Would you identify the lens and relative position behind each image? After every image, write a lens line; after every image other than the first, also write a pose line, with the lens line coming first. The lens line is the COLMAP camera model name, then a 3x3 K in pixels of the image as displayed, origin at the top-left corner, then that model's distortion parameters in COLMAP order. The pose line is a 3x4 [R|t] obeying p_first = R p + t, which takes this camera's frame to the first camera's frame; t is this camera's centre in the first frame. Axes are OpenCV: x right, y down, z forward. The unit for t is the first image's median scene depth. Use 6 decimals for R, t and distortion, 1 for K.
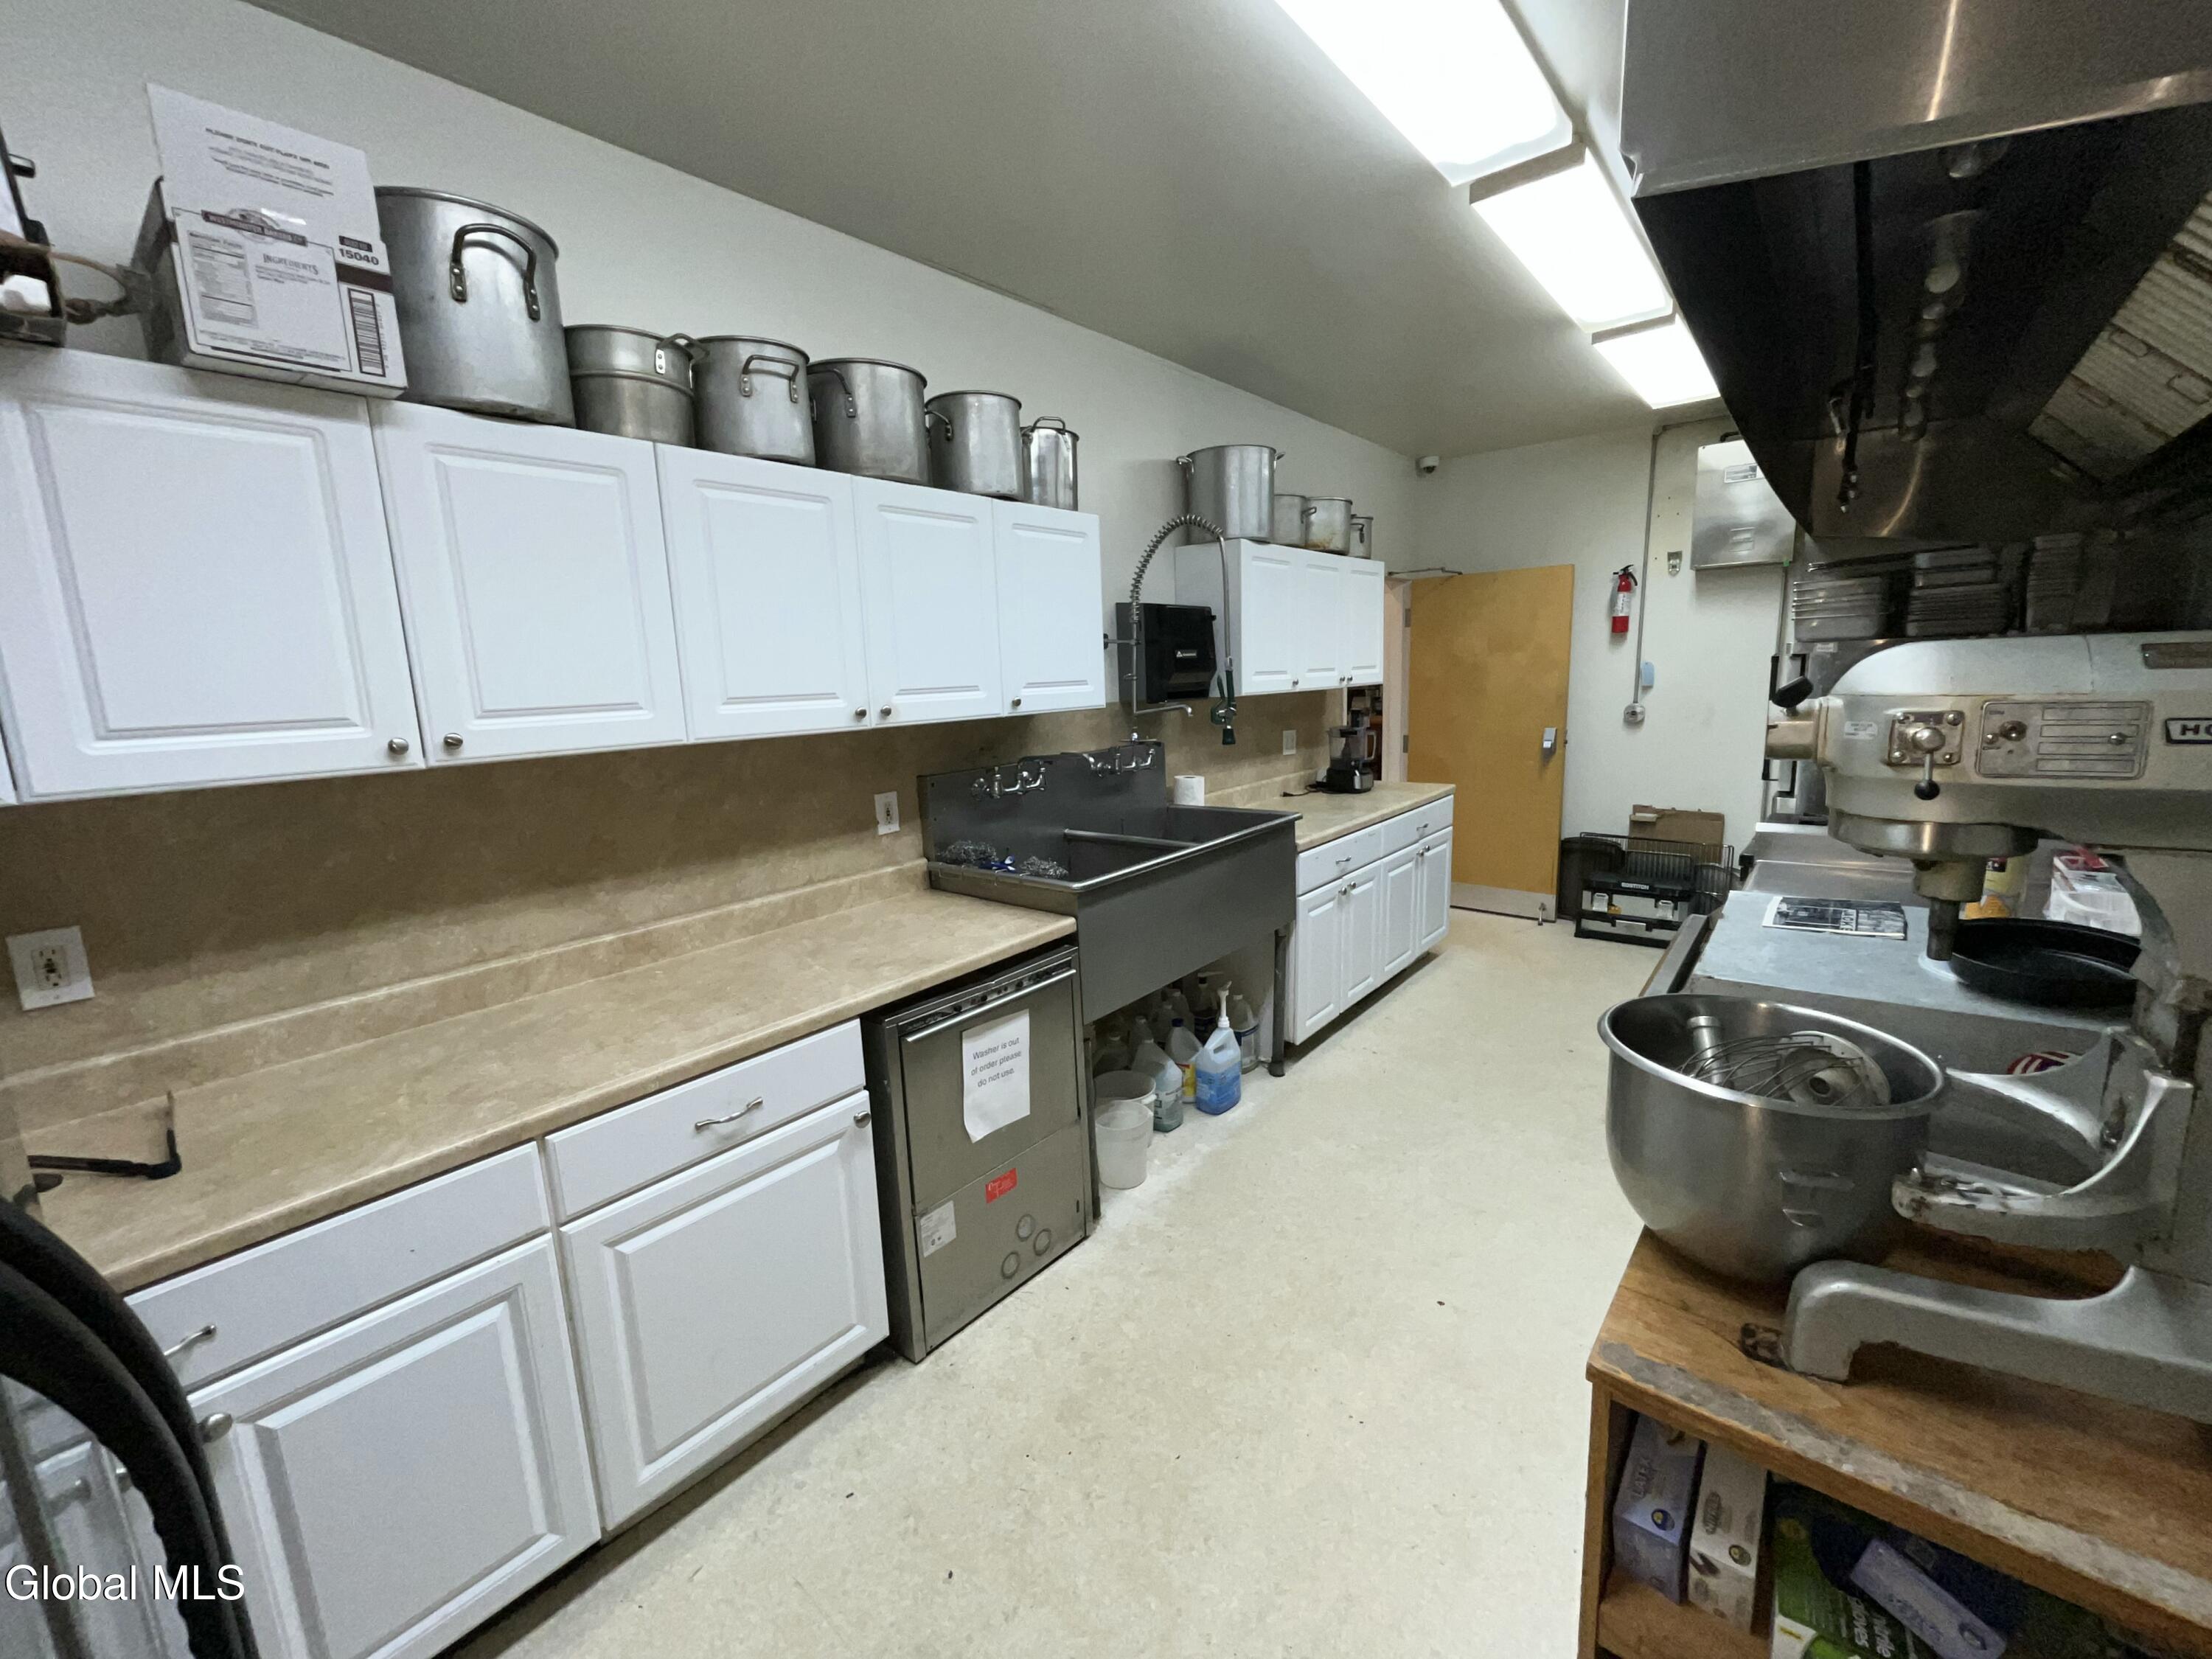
lens RADIAL K [[898.6, 0, 1104.5], [0, 898.6, 828.5], [0, 0, 1]] dist [-0.002336, -0.000053]
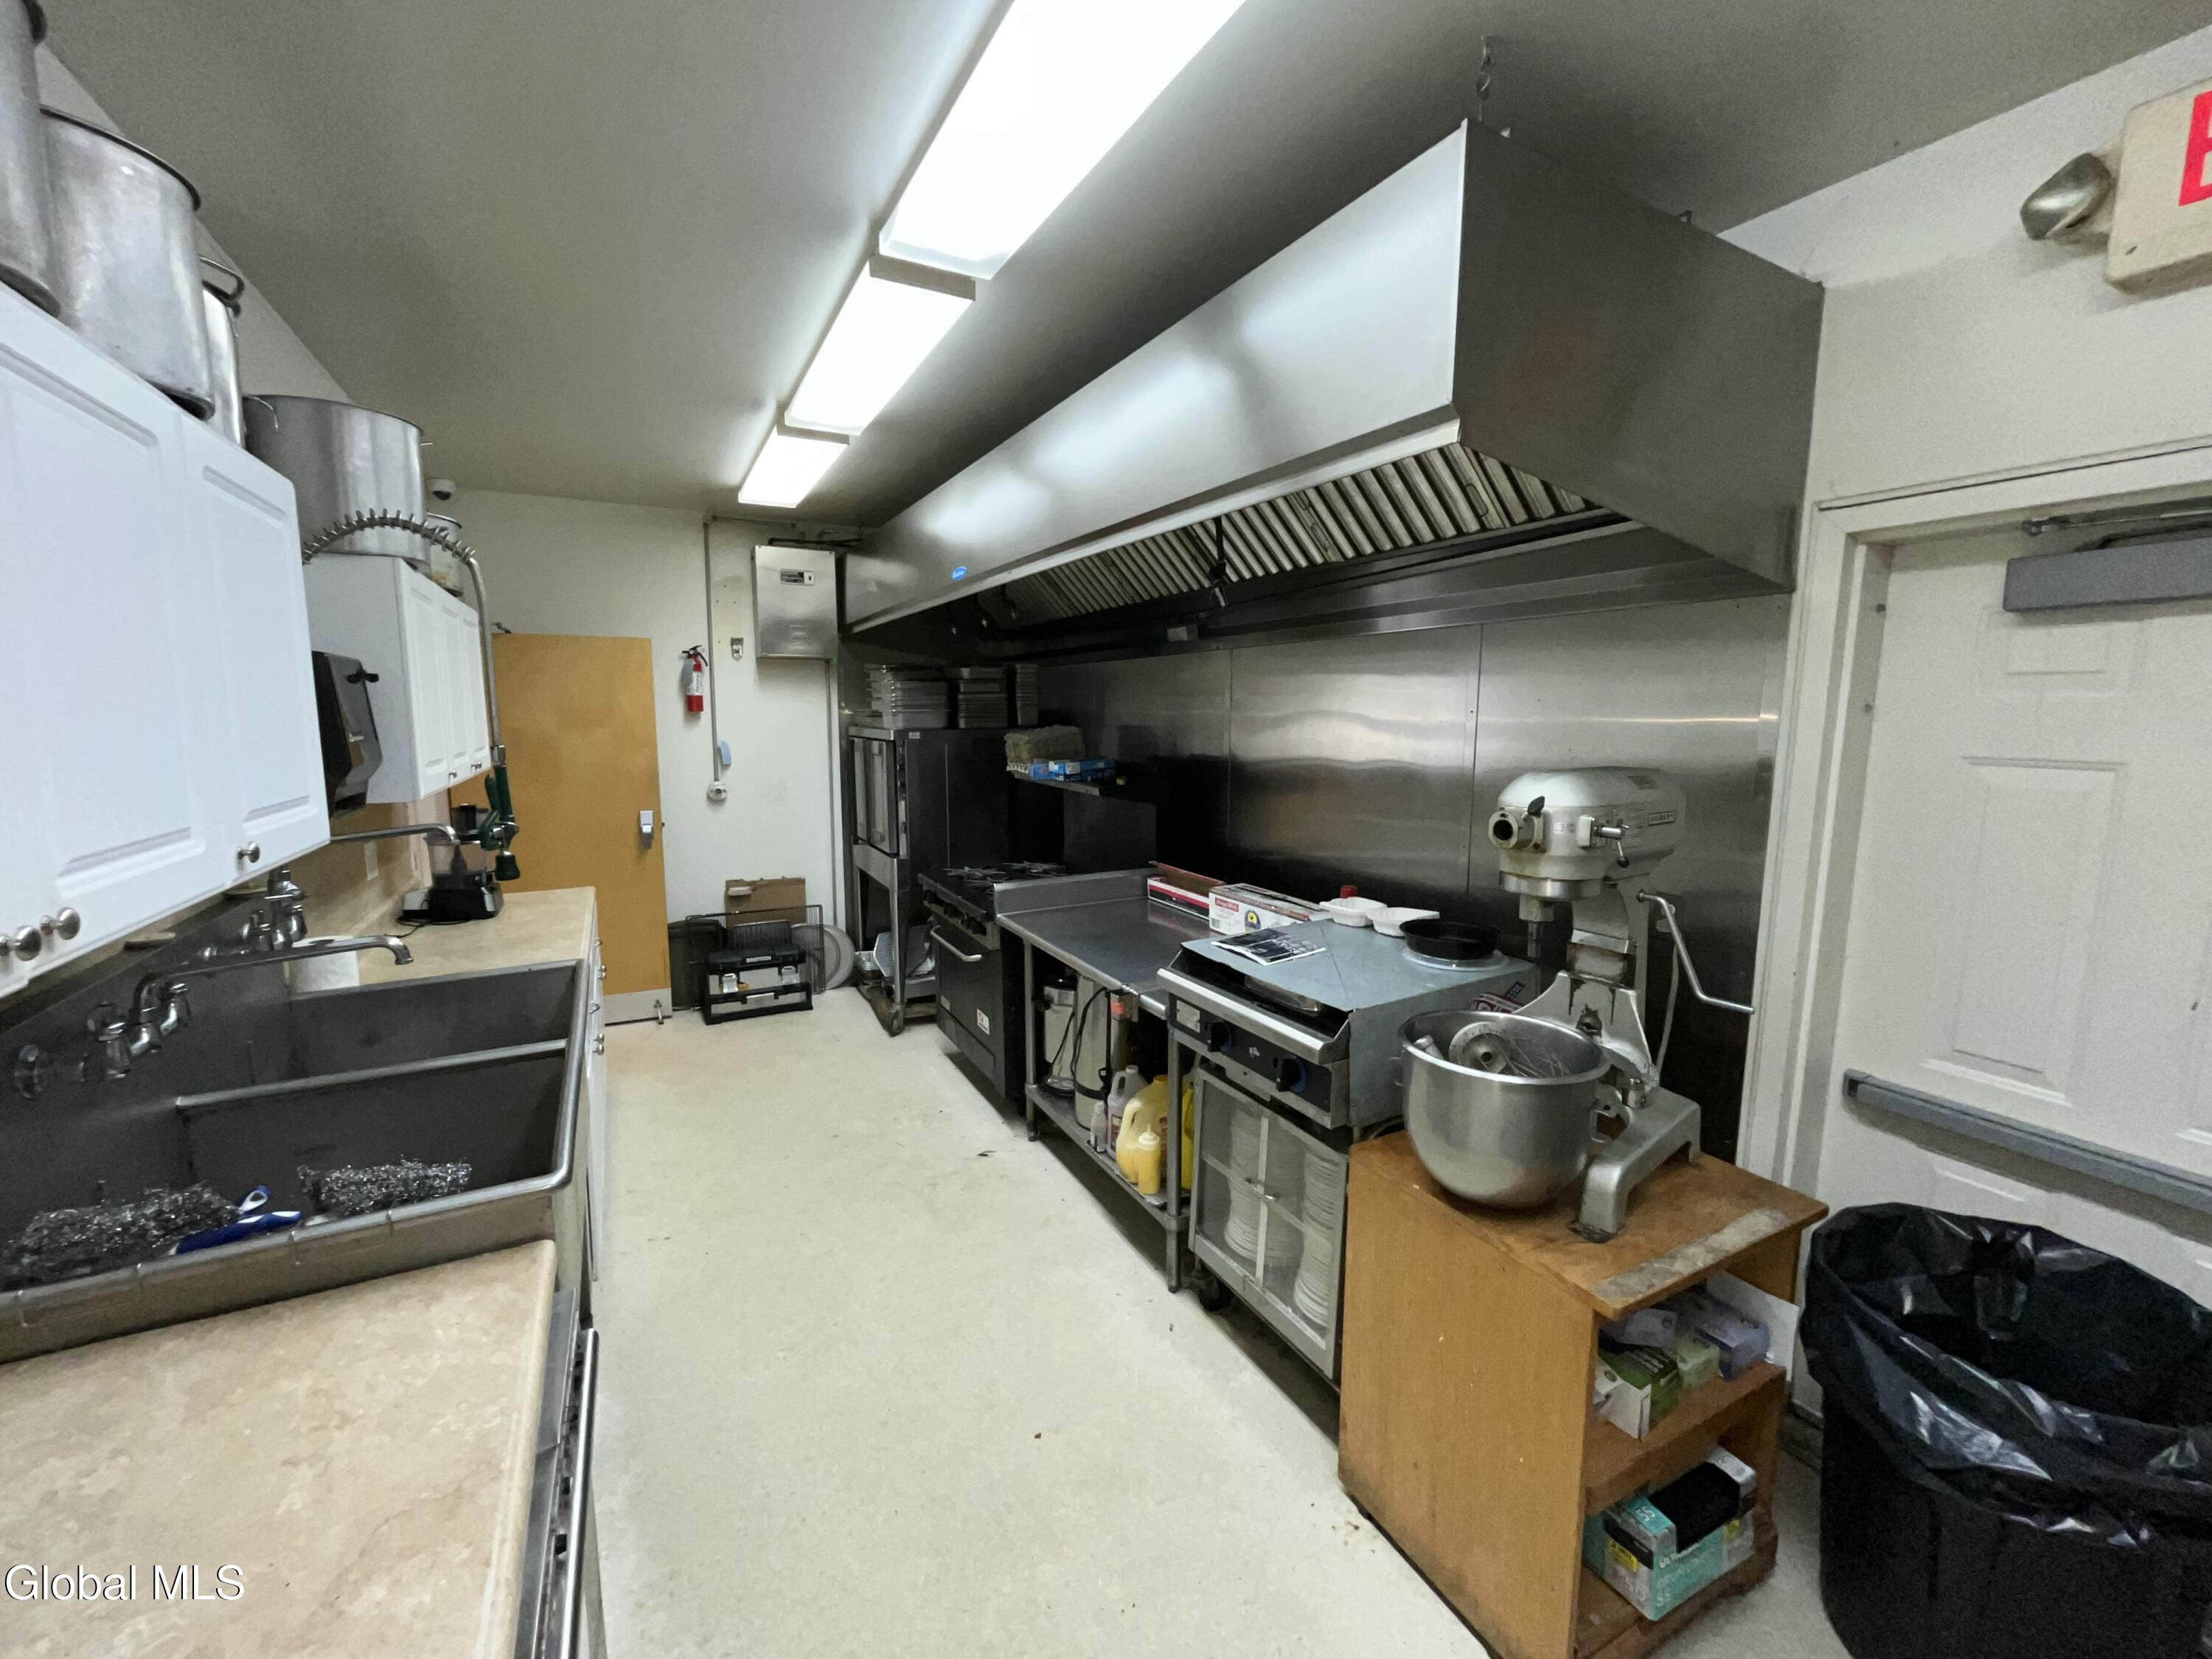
lens RADIAL K [[898.6, 0, 1106.7], [0, 898.6, 829.4], [0, 0, 1]] dist [-0.002336, -0.000053]
pose [[0.372588, -0.084622, 0.924131, -0.190346], [0.146394, 0.988724, 0.031514, -0.055280], [-0.916377, 0.123545, 0.380775, 0.226354]]
